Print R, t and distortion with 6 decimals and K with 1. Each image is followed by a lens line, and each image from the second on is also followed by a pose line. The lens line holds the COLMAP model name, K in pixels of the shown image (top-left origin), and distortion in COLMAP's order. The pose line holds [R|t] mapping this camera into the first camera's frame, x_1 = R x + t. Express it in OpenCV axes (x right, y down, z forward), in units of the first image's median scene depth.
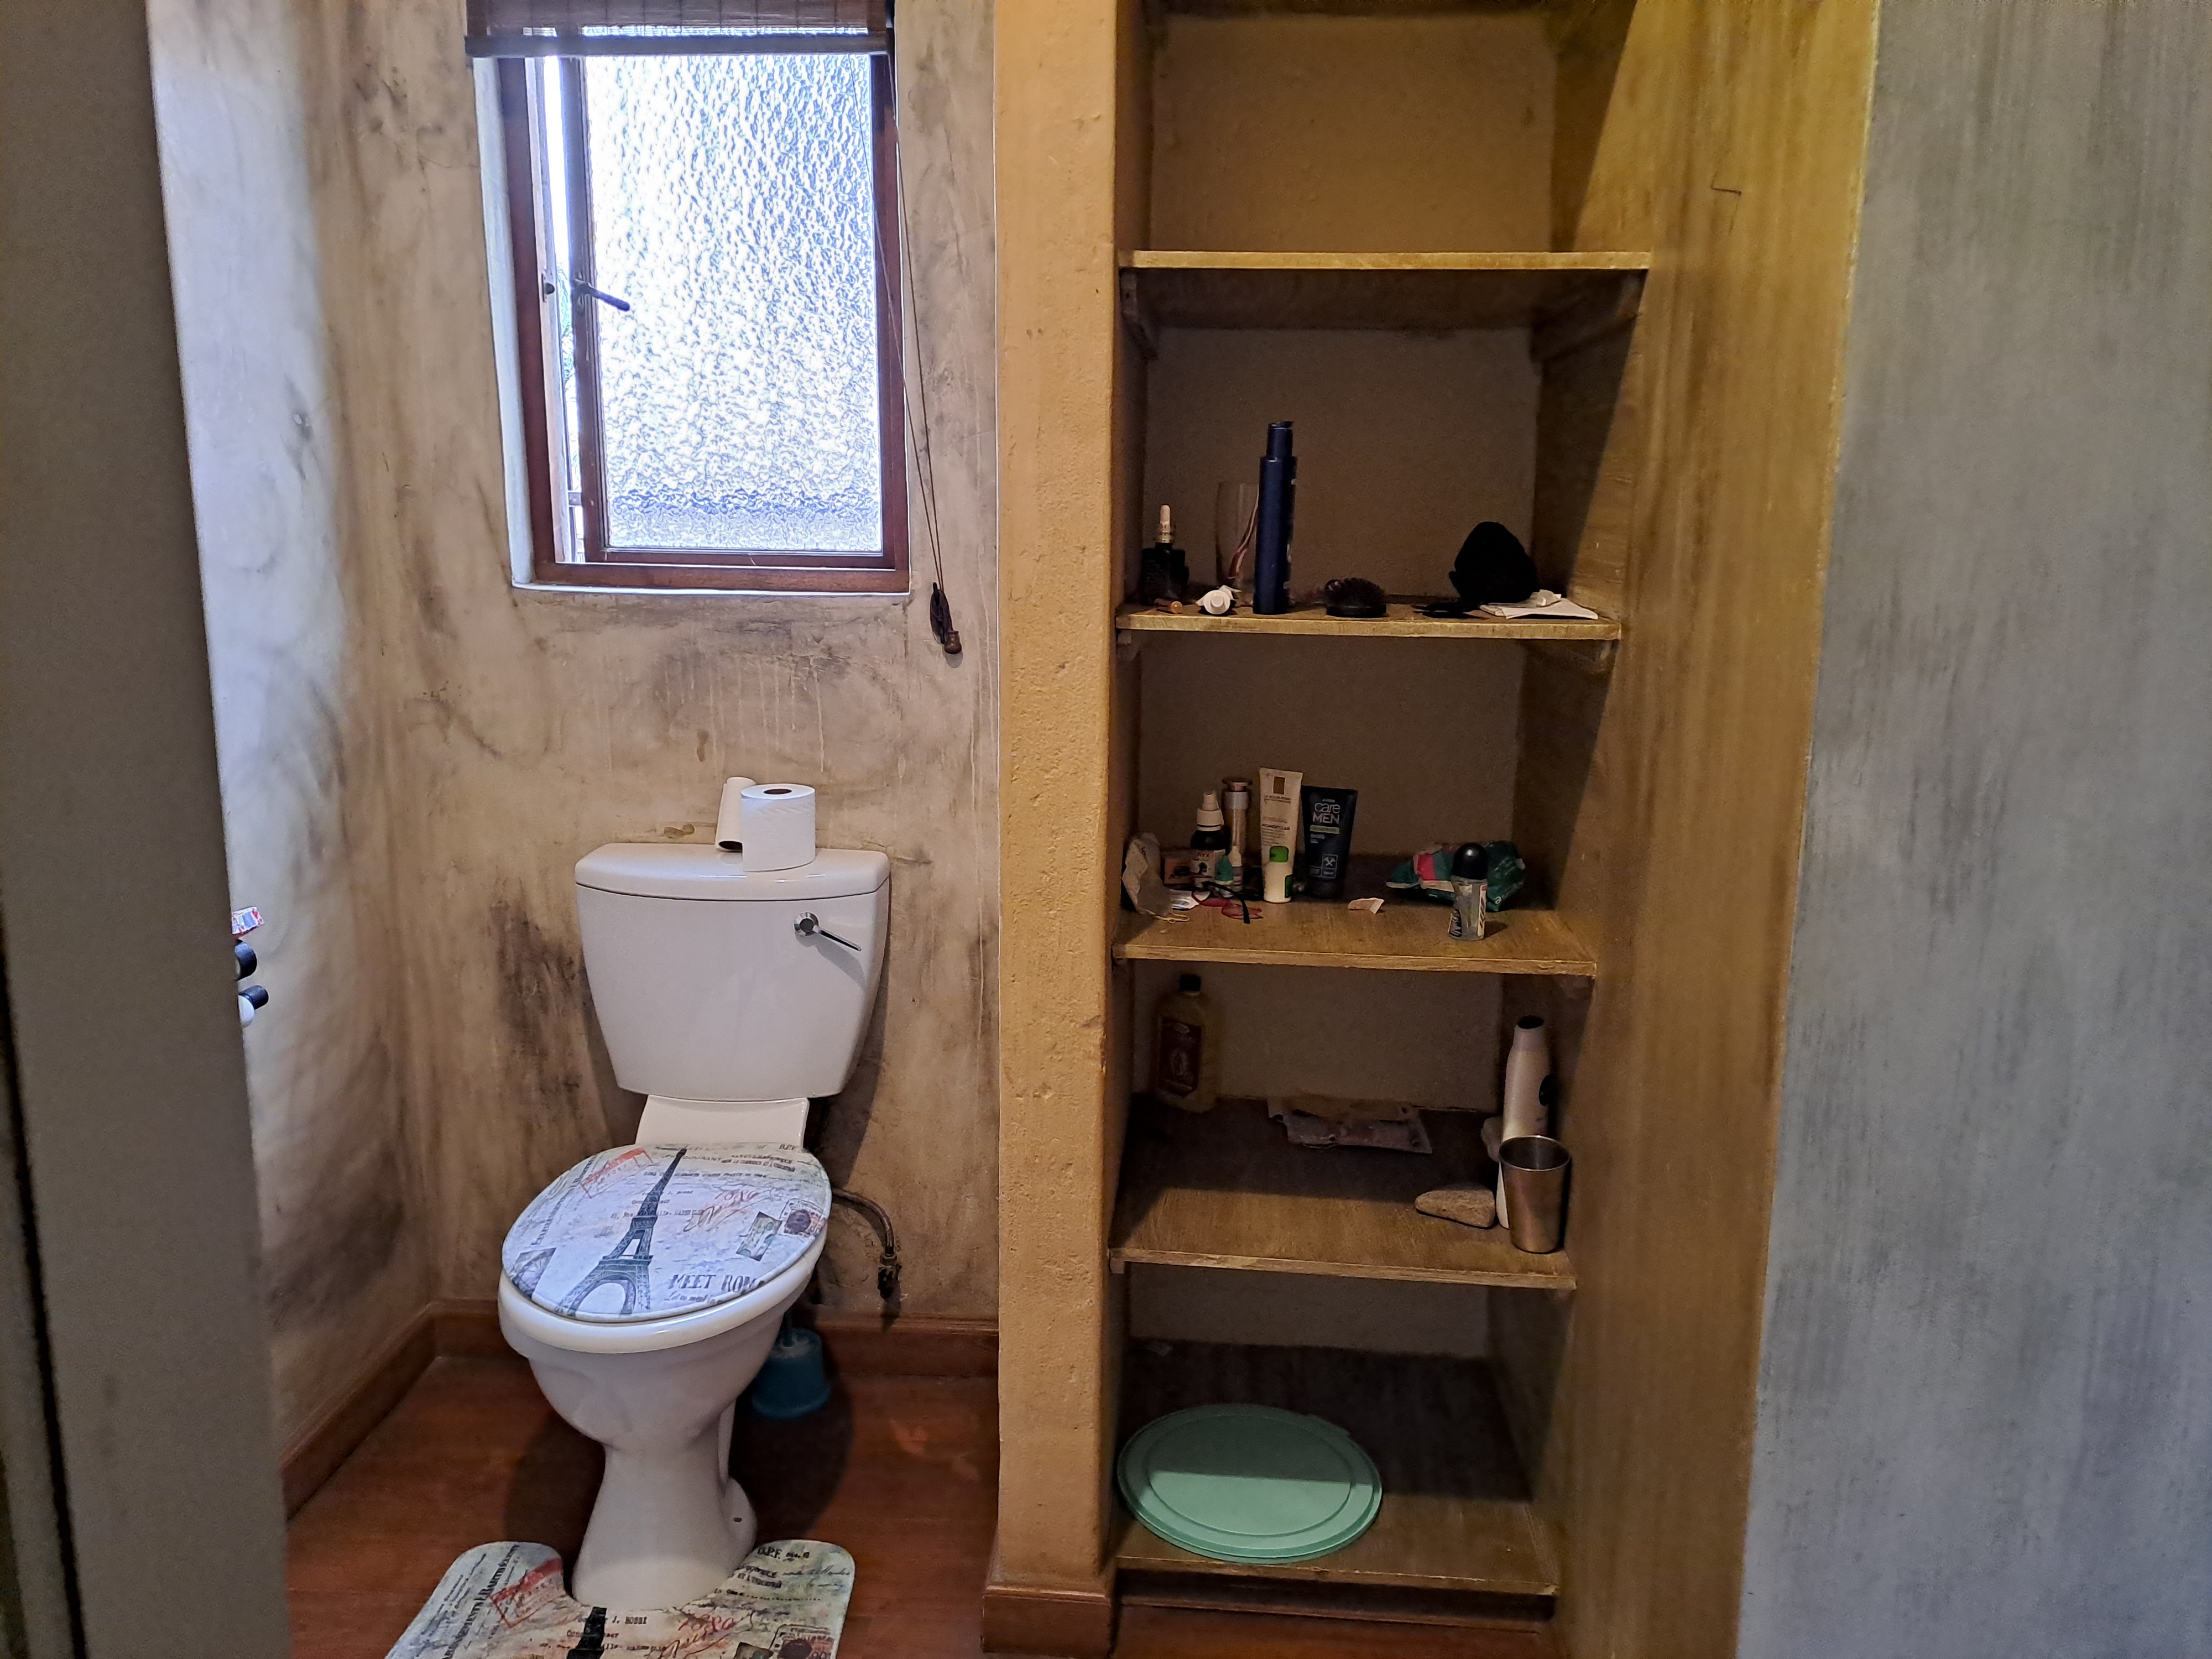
lens RADIAL K [[1640.9, 0, 1085.3], [0, 1640.9, 850.9], [0, 0, 1]] dist [0.095216, -0.080835]
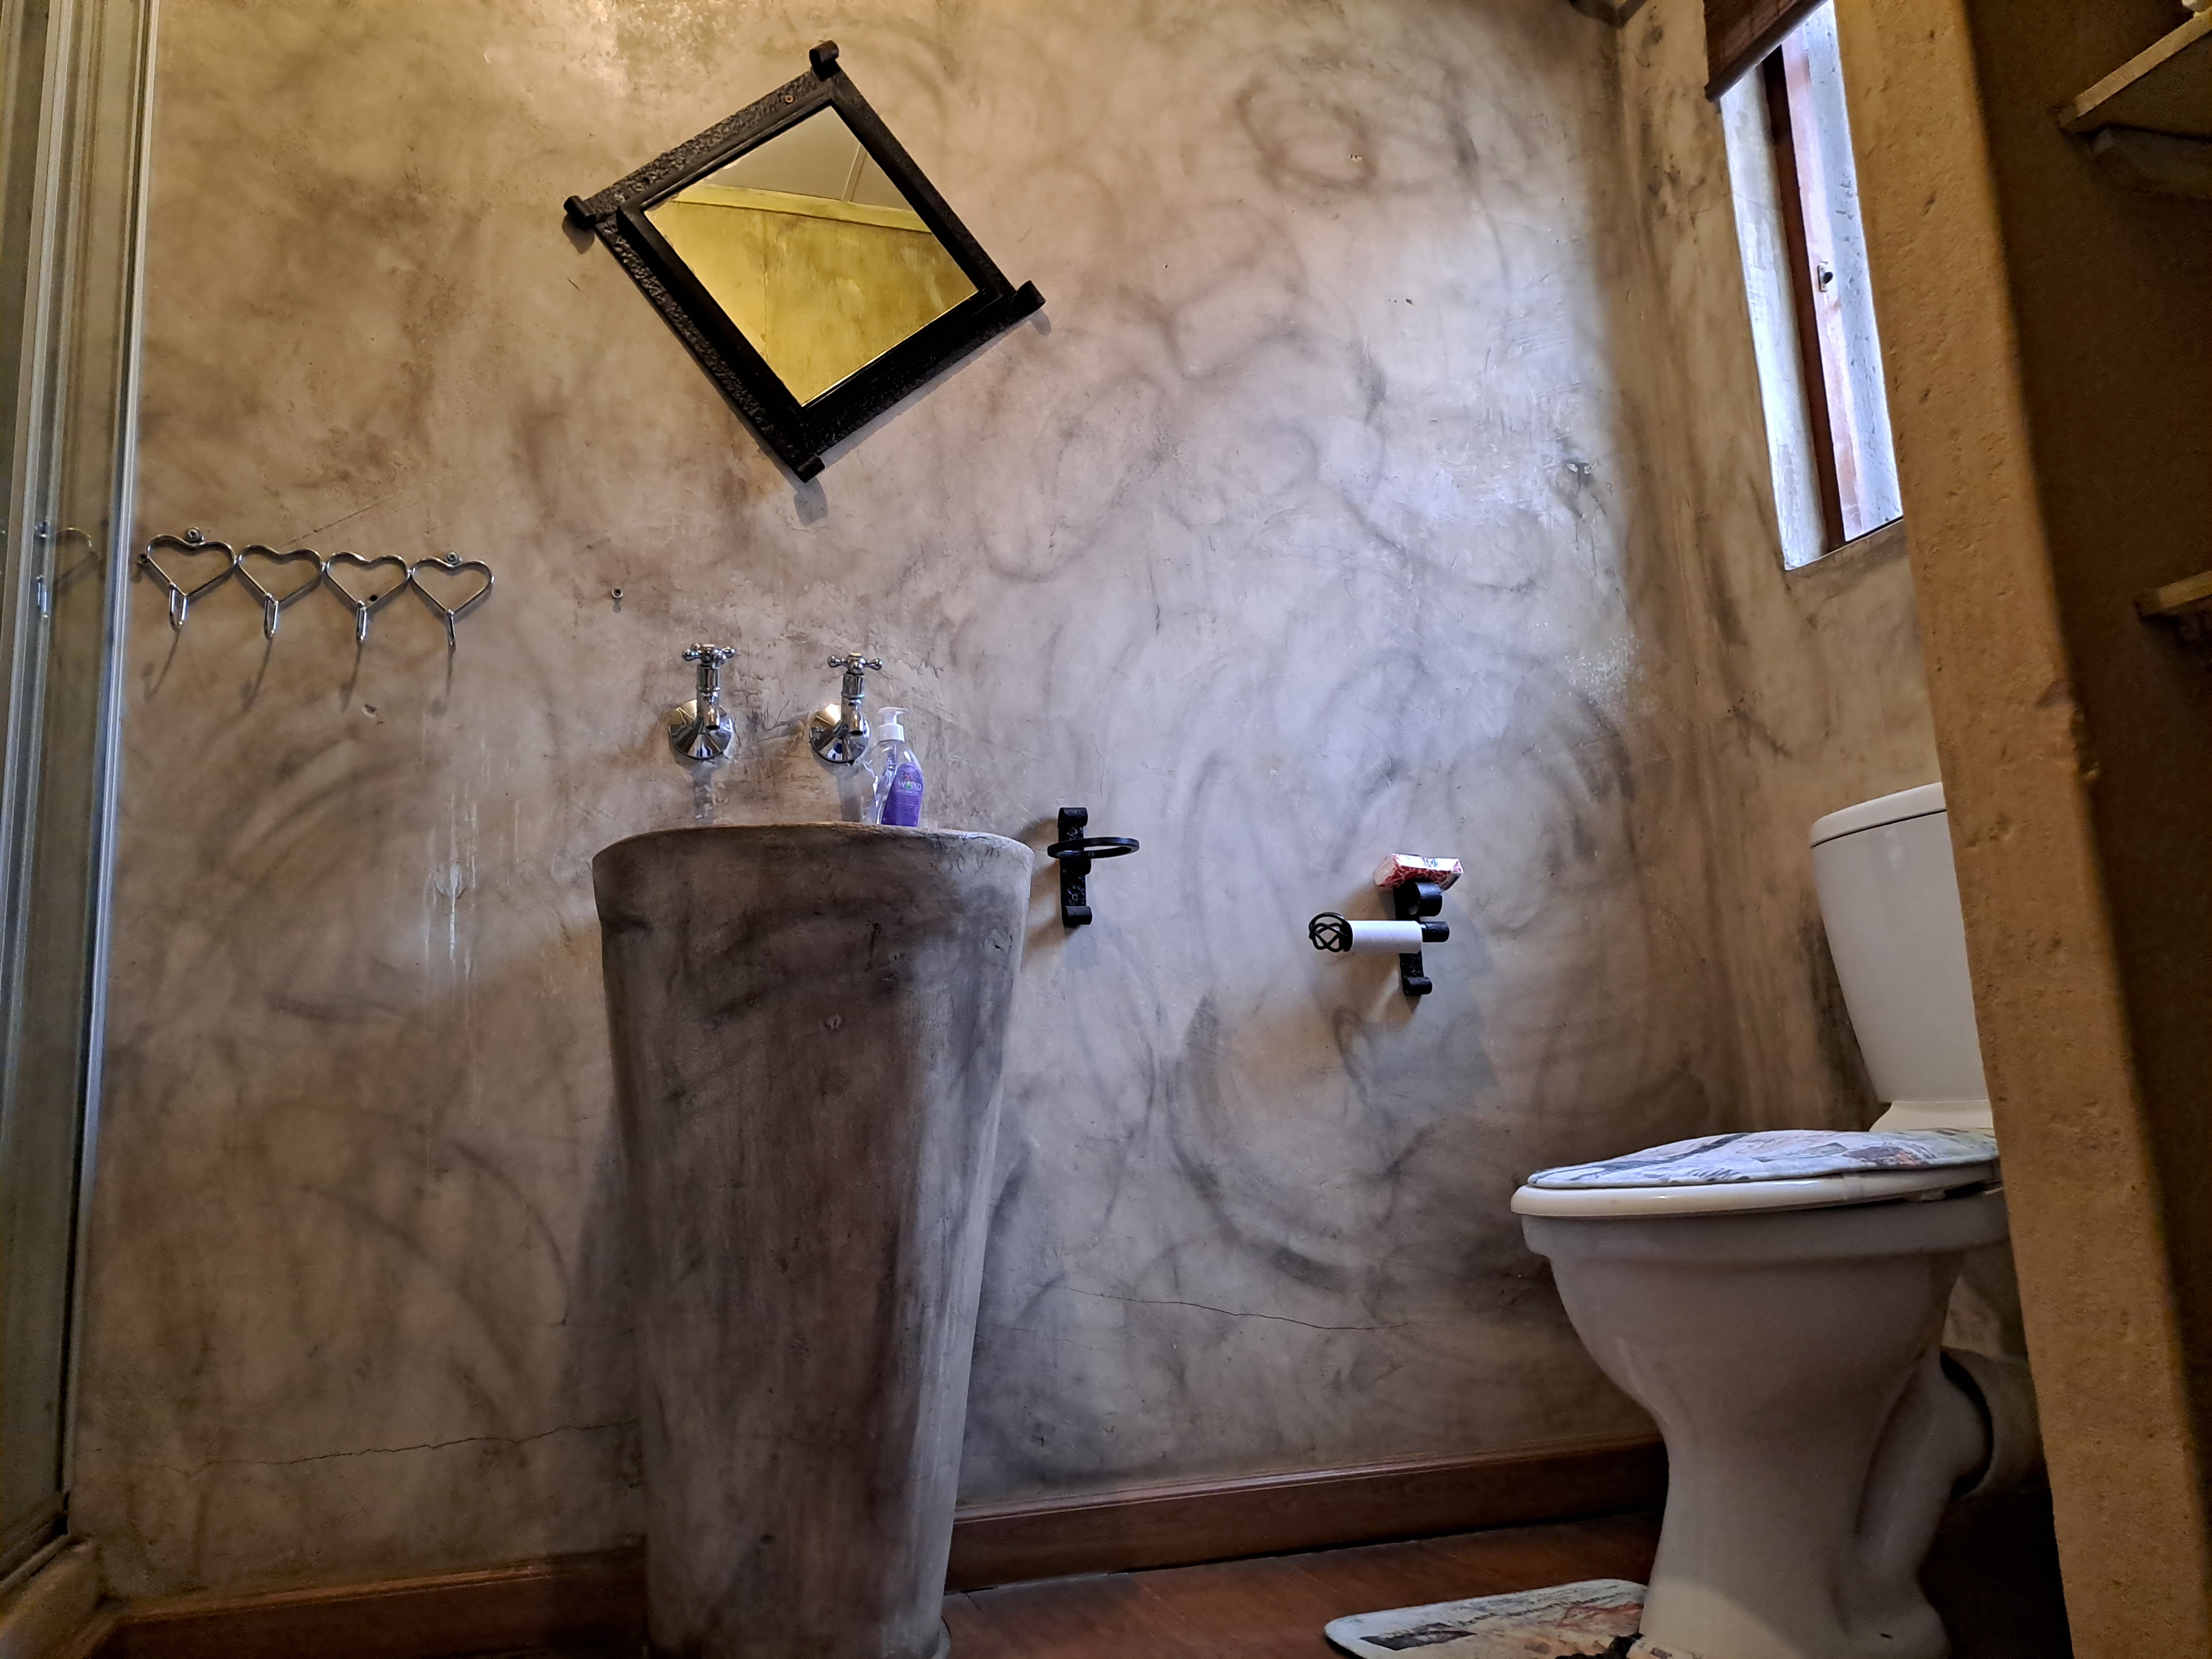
lens RADIAL K [[1640.9, 0, 1099.0], [0, 1640.9, 837.3], [0, 0, 1]] dist [0.095216, -0.080835]
pose [[0.374151, -0.198682, -0.905835, 0.346666], [-0.134583, 0.954807, -0.265012, 0.297397], [0.917550, 0.221064, 0.330503, 0.377966]]
